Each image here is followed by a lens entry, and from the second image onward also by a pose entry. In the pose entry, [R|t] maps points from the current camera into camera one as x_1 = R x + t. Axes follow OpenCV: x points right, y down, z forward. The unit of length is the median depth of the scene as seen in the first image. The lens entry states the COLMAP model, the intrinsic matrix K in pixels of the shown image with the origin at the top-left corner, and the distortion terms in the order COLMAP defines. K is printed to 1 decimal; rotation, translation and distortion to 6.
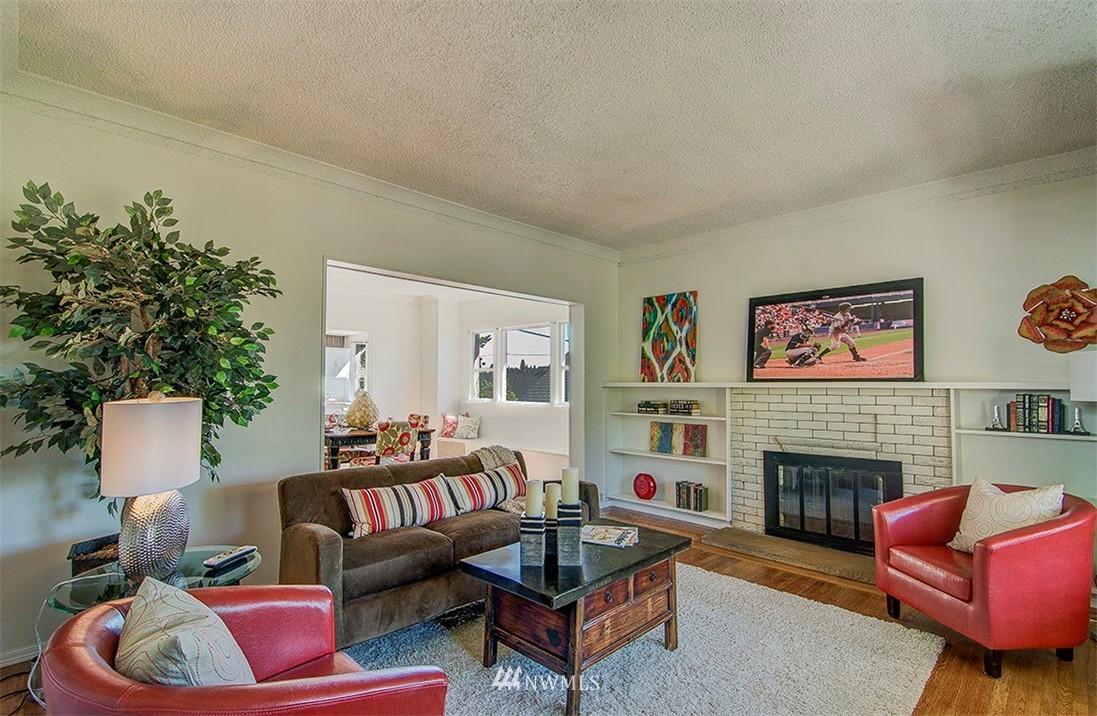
lens RADIAL K [[523.6, 0, 548.5], [0, 523.6, 358.0], [0, 0, 1]] dist [0.004805, -0.000106]
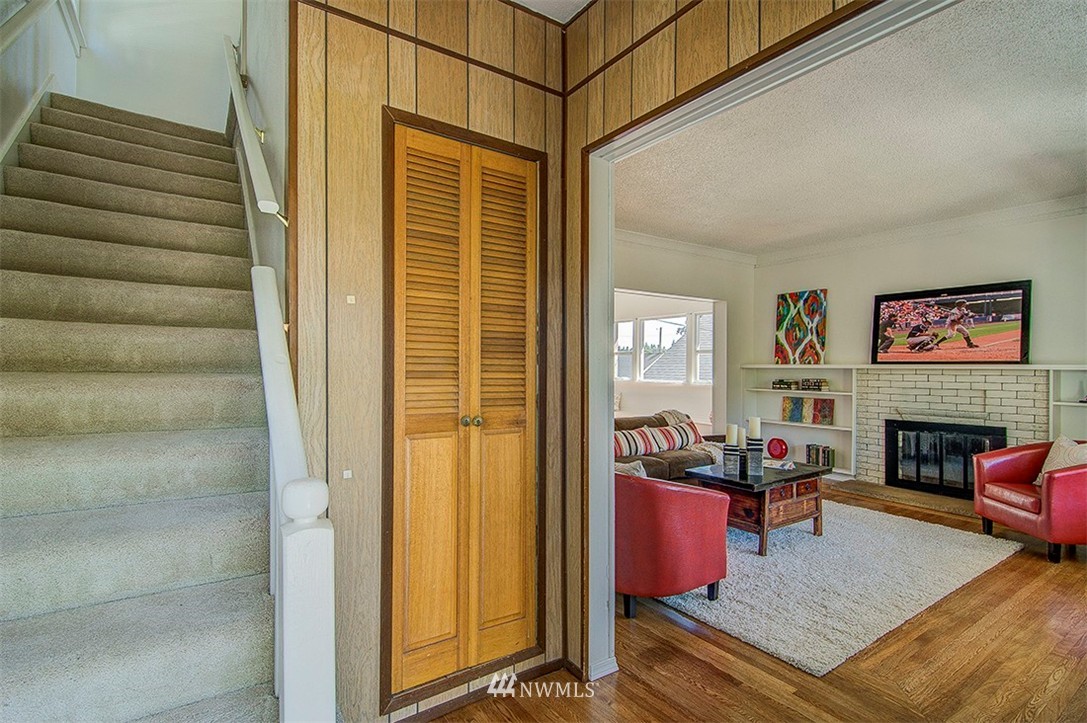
lens RADIAL K [[510.4, 0, 543.5], [0, 510.4, 361.5], [0, 0, 1]] dist [-0.004883, -0.000632]
pose [[0.979805, 0.000234, -0.199955, -0.145863], [0.008305, 0.999089, 0.041865, -0.017904], [0.199783, -0.042680, 0.978910, -0.345839]]
